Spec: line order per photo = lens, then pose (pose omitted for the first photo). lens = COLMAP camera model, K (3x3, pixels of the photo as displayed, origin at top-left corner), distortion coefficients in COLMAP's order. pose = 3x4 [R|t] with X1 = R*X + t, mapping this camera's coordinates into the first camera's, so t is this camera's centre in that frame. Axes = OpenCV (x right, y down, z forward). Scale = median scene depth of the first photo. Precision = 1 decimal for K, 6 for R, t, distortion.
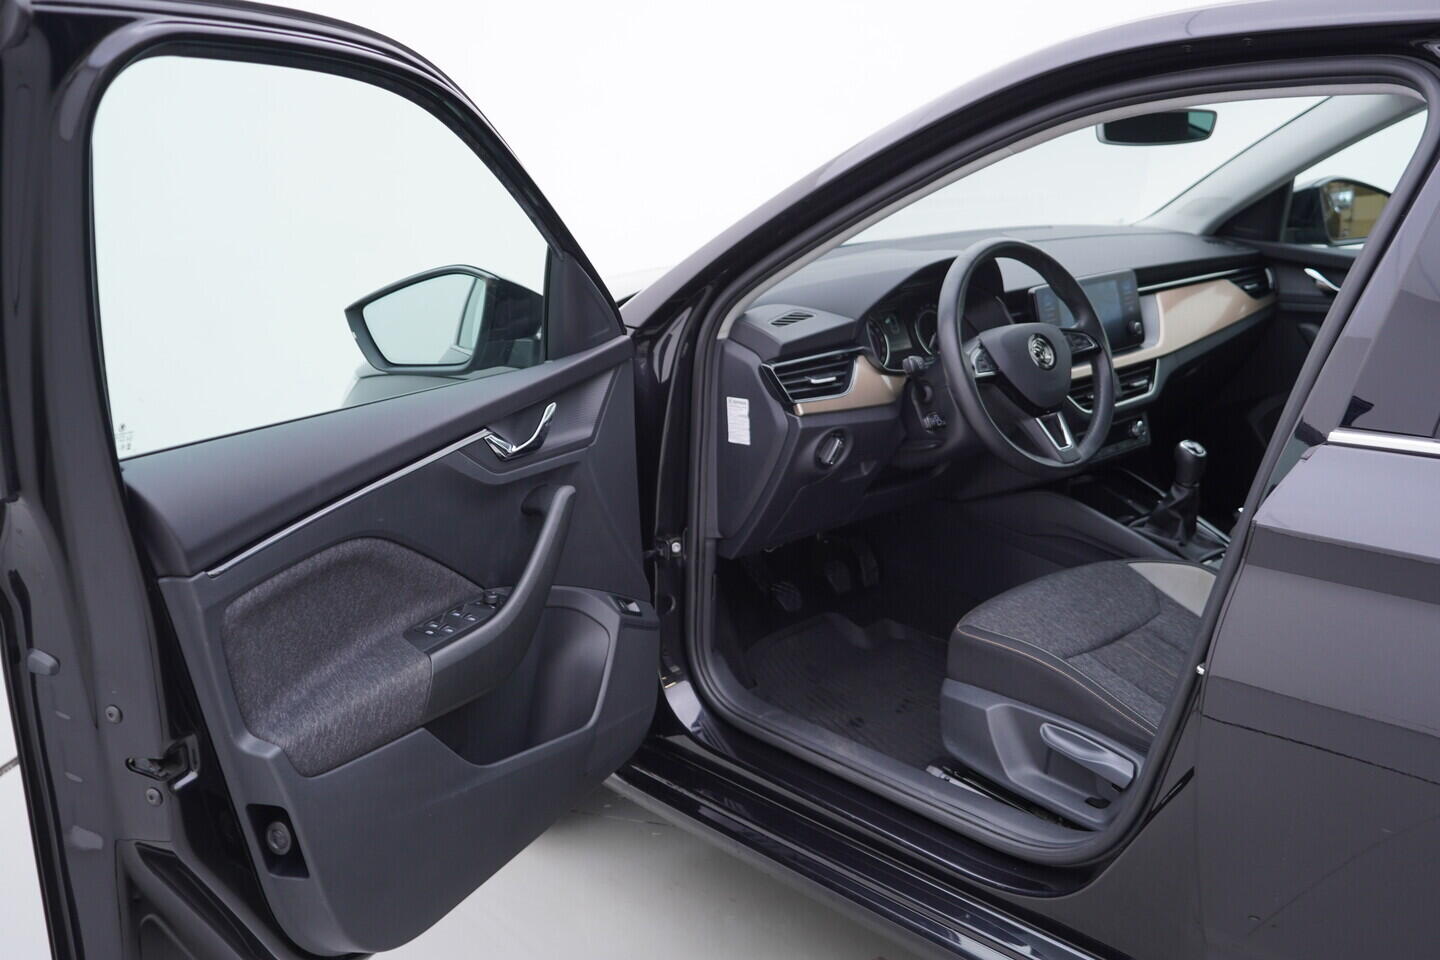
lens RADIAL K [[1504.4, 0, 717.3], [0, 1504.4, 475.1], [0, 0, 1]] dist [-0.002005, 0.000000]
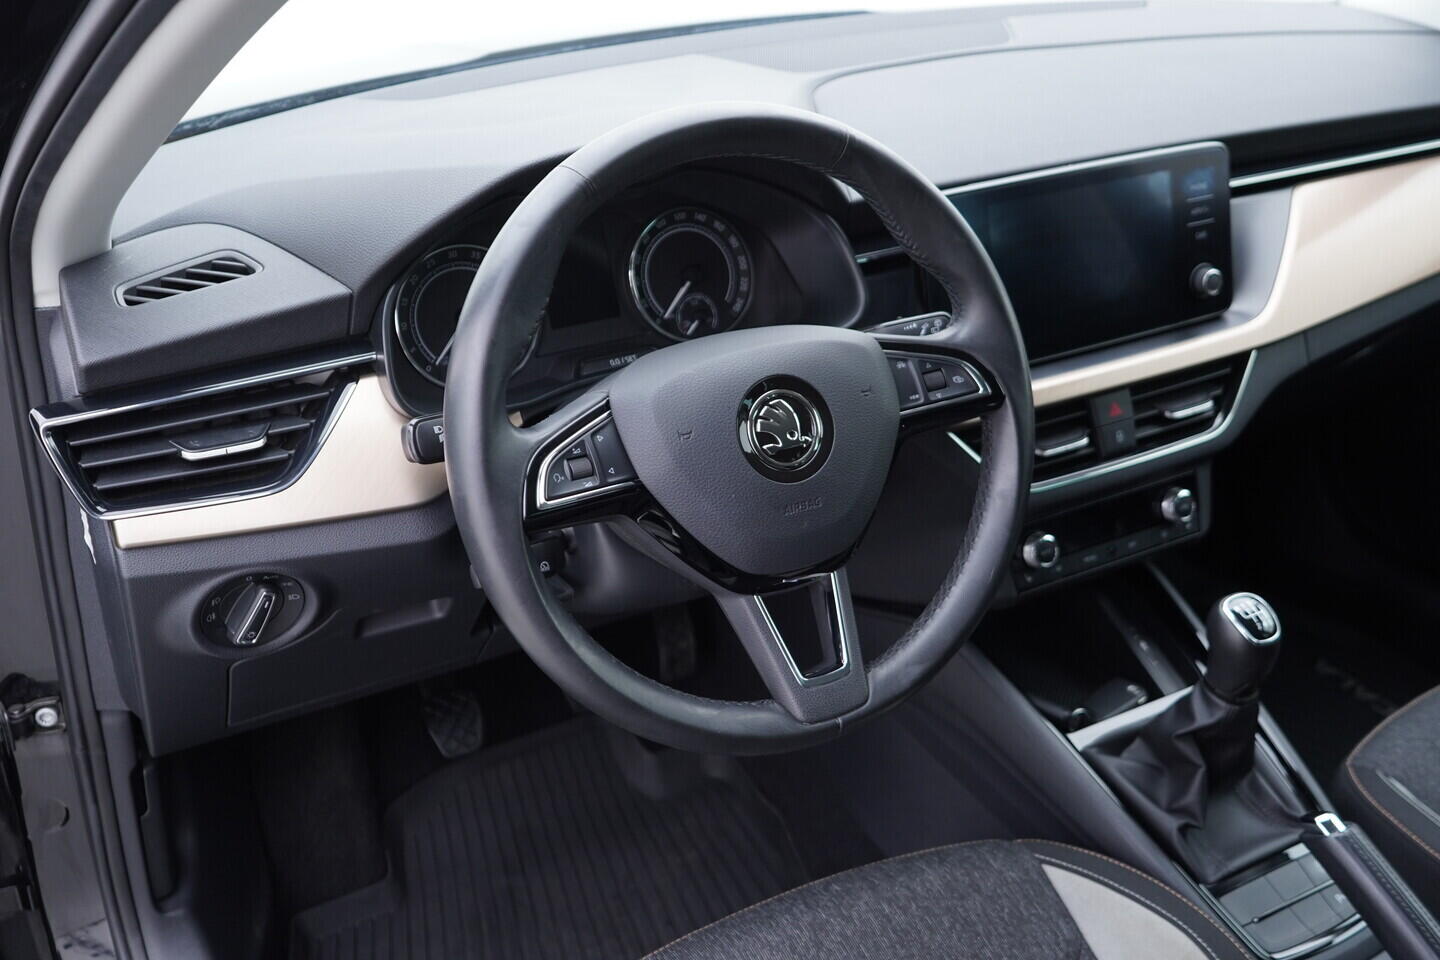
lens RADIAL K [[1504.4, 0, 716.5], [0, 1504.4, 489.2], [0, 0, 1]] dist [-0.002005, 0.000000]
pose [[0.972991, 0.117389, -0.198768, 0.249078], [-0.071026, 0.971516, 0.226078, -0.136181], [0.219646, -0.205854, 0.953614, 0.572440]]
